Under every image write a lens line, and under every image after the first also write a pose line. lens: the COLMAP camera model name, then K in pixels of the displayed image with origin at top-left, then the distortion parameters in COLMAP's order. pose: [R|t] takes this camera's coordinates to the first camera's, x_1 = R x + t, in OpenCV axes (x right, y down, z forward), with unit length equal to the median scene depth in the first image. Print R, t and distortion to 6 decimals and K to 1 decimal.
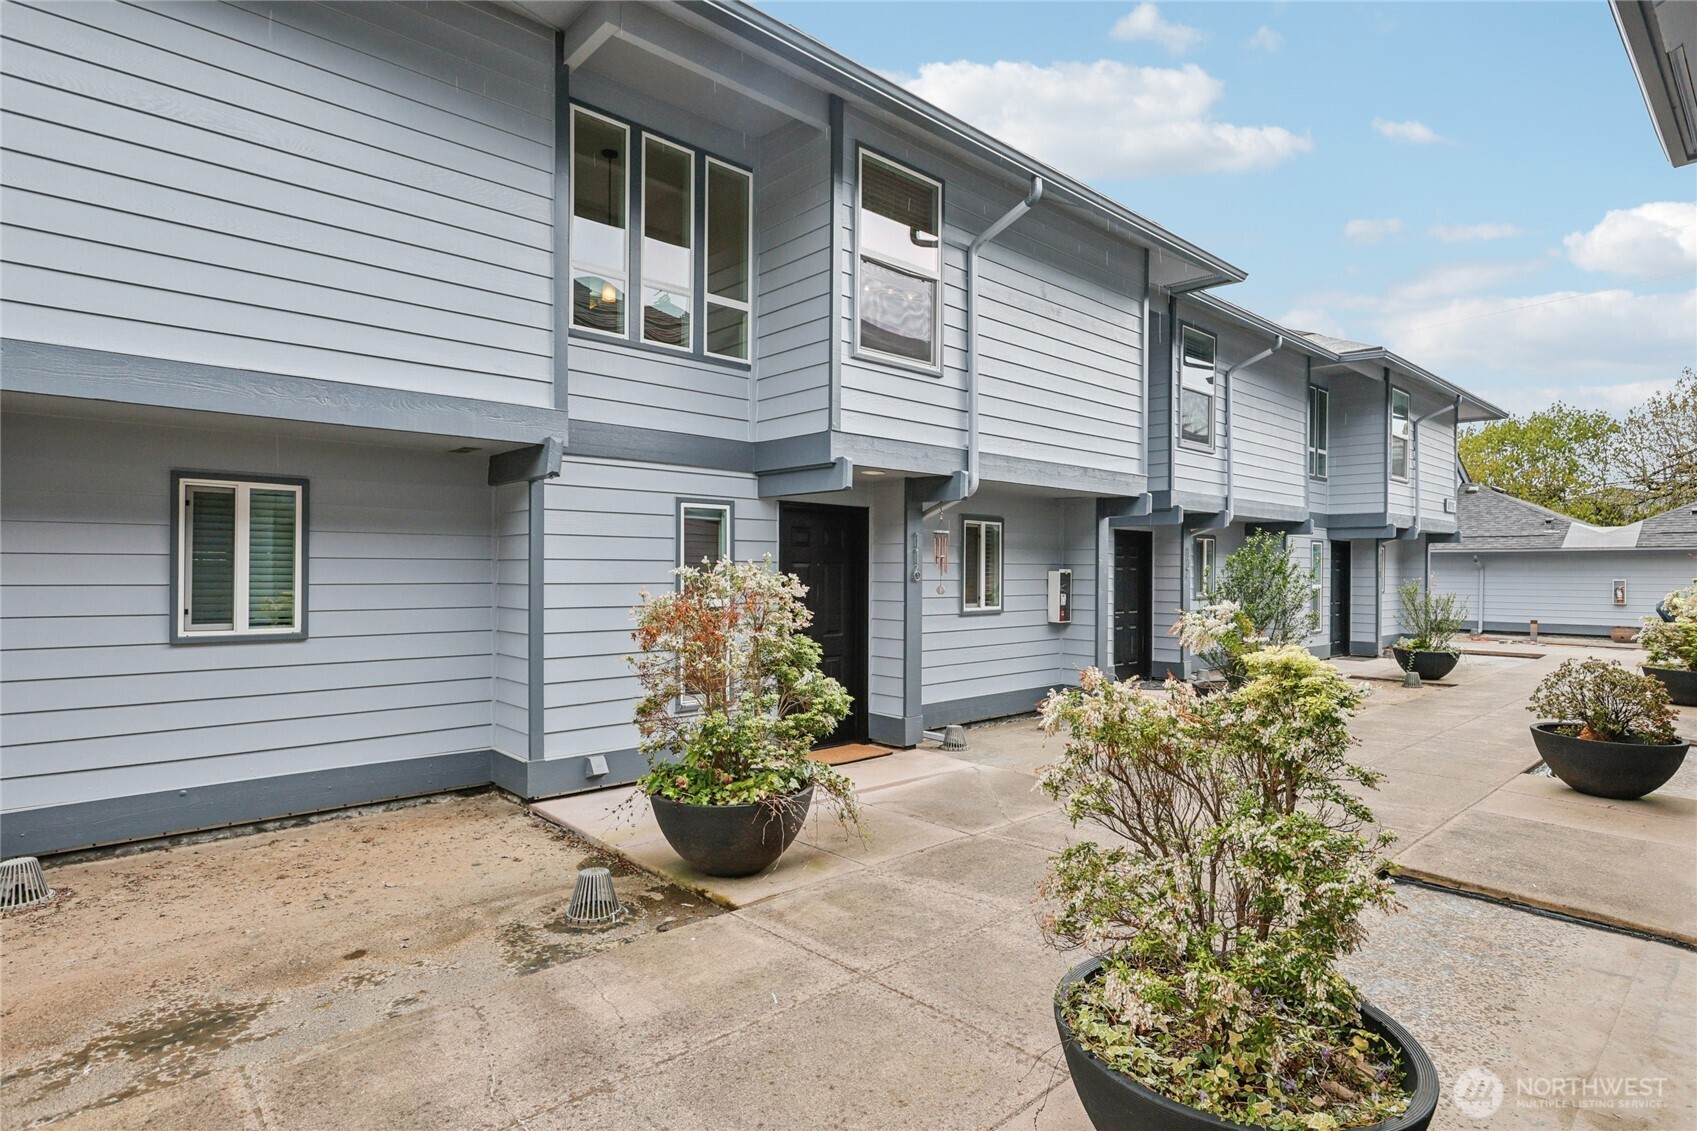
lens RADIAL K [[885.9, 0, 852.3], [0, 885.9, 566.1], [0, 0, 1]] dist [0.003076, 0.002555]
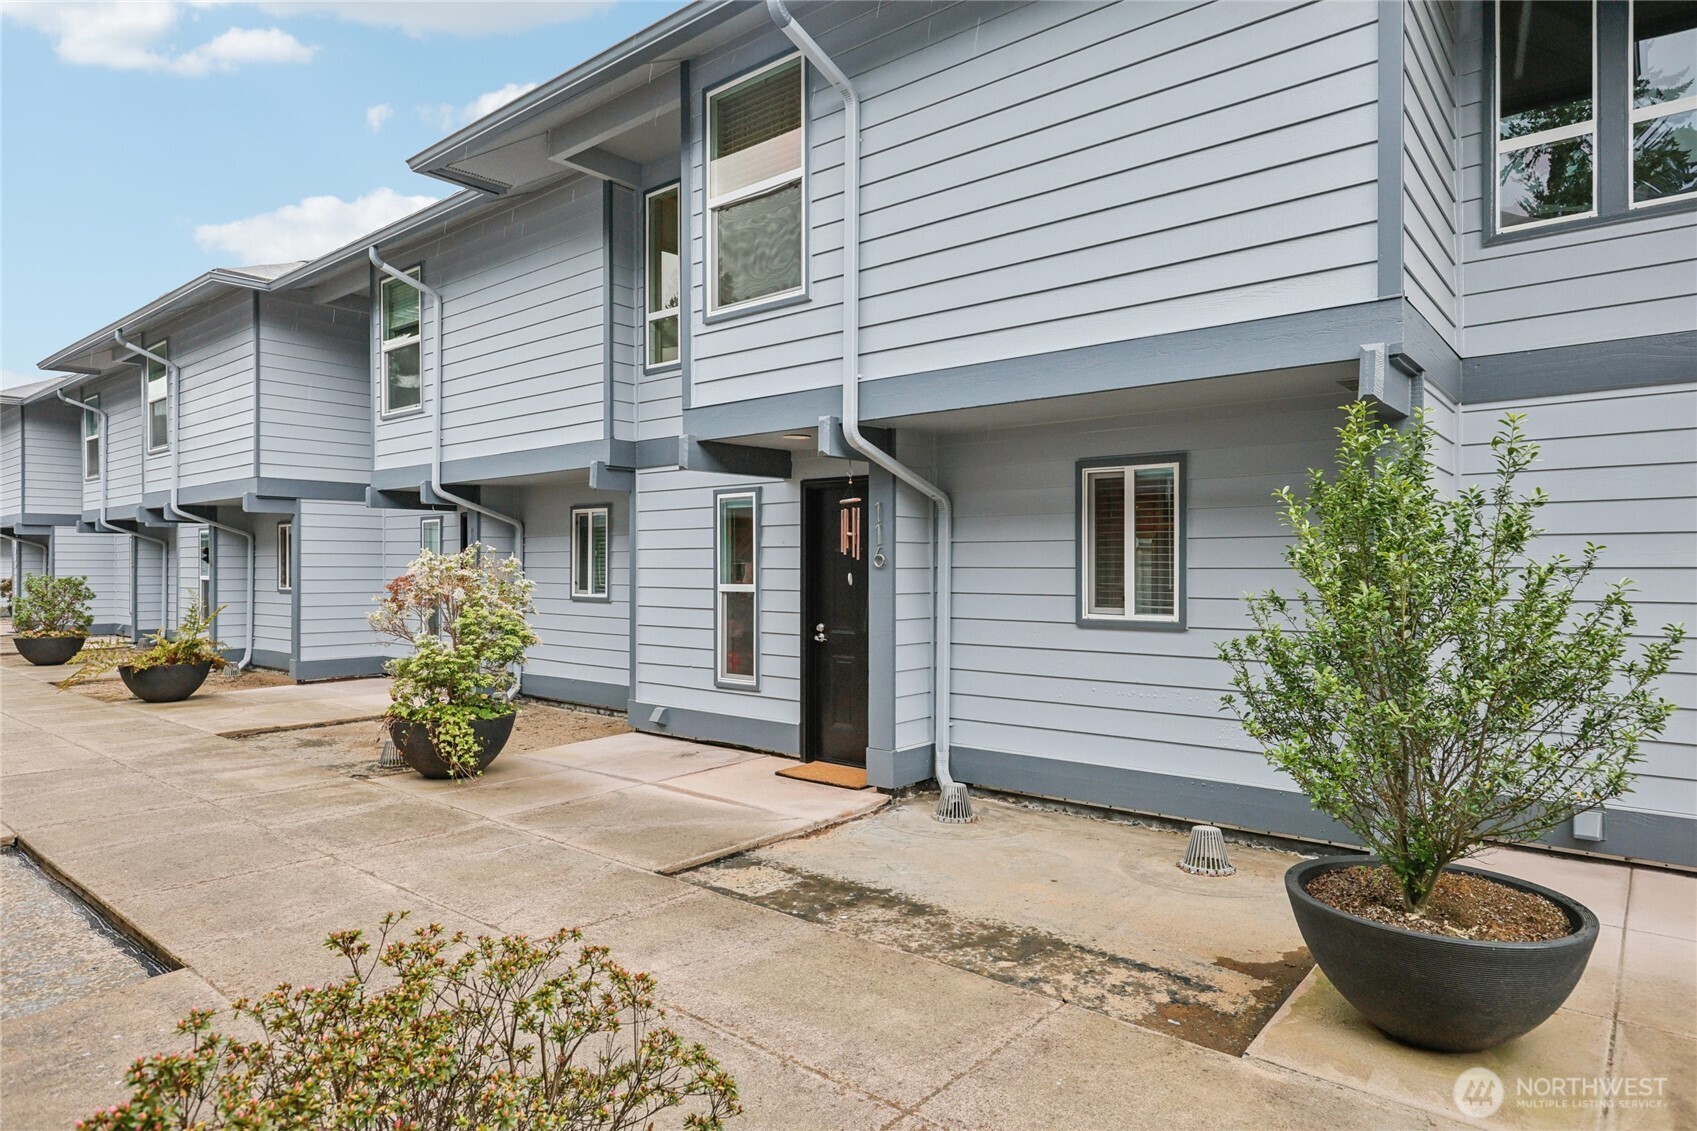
lens RADIAL K [[967.0, 0, 847.3], [0, 967.0, 560.7], [0, 0, 1]] dist [0.000259, 0.000558]
pose [[0.136711, -0.009117, -0.990569, 1.009357], [0.005594, 0.999949, -0.008431, 0.020605], [0.990595, -0.004388, 0.136755, 0.998397]]
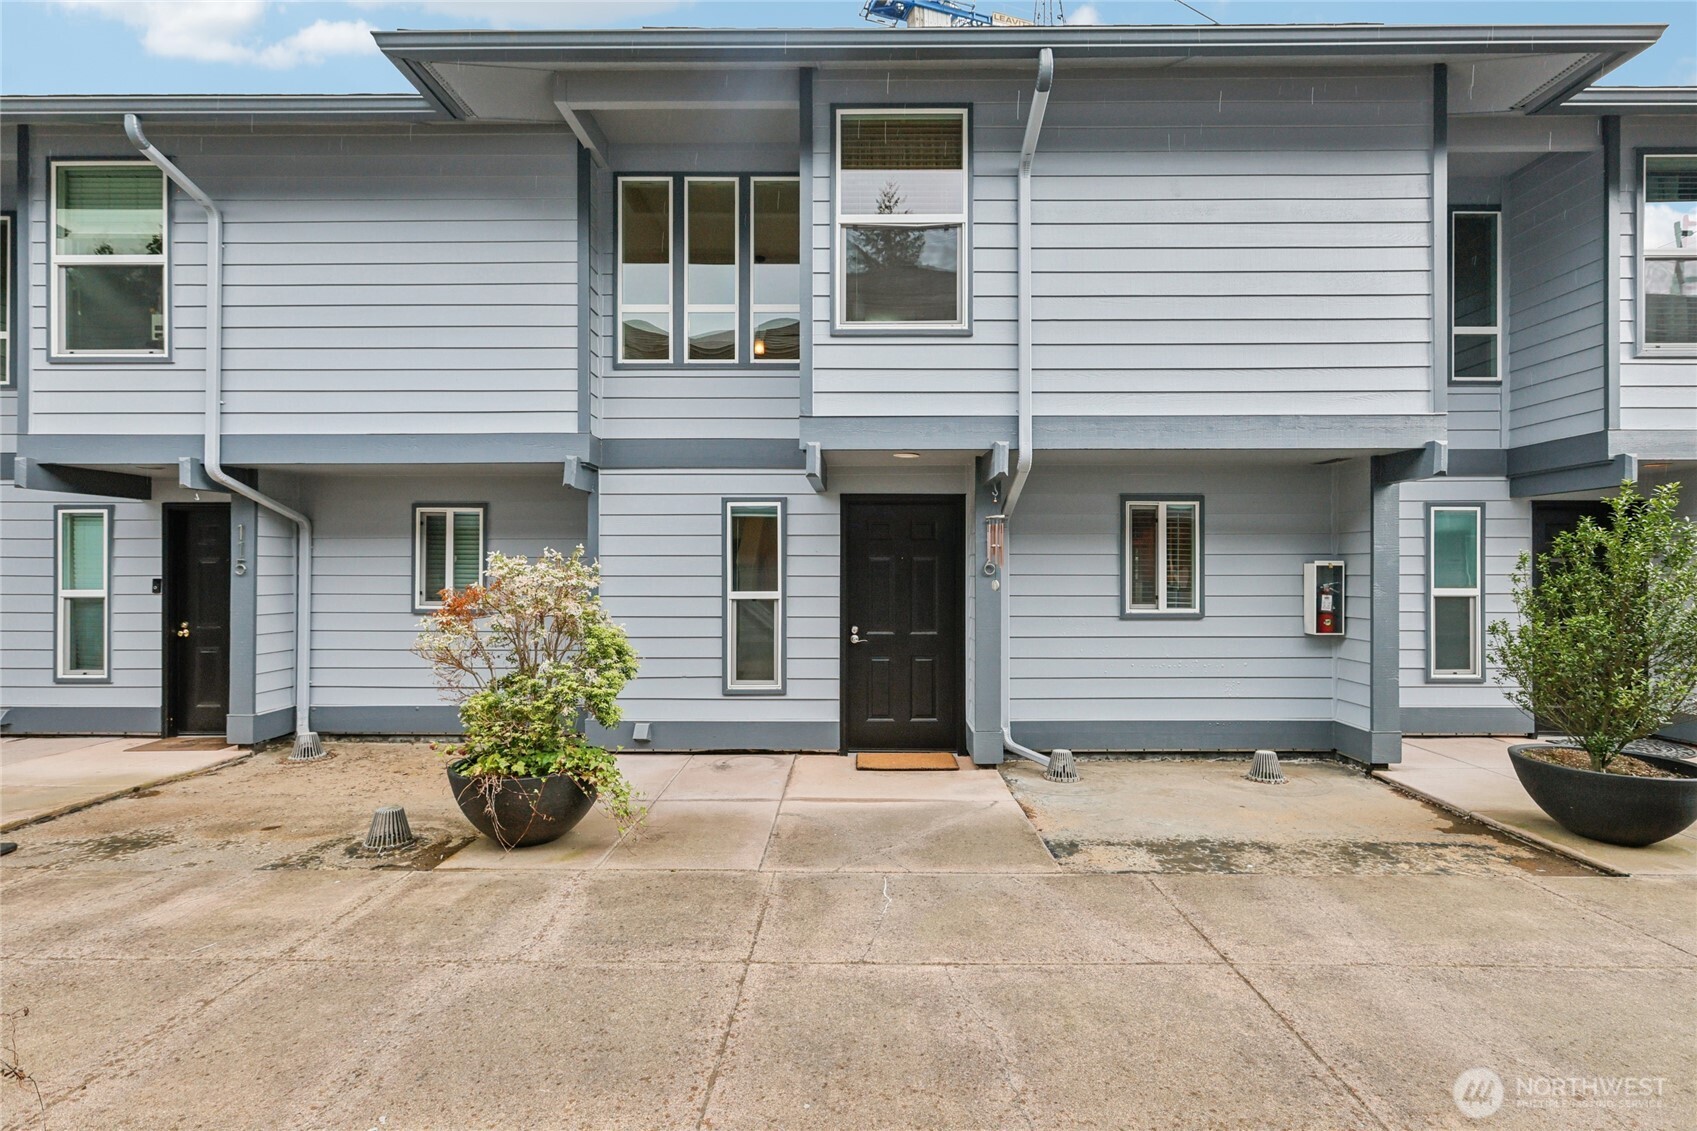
lens RADIAL K [[762.1, 0, 850.1], [0, 762.1, 565.8], [0, 0, 1]] dist [-0.002046, 0.002205]
pose [[0.727937, -0.009202, -0.685583, 0.560092], [0.006494, 0.999958, -0.006527, 0.013500], [0.685614, 0.000299, 0.727966, 0.422503]]
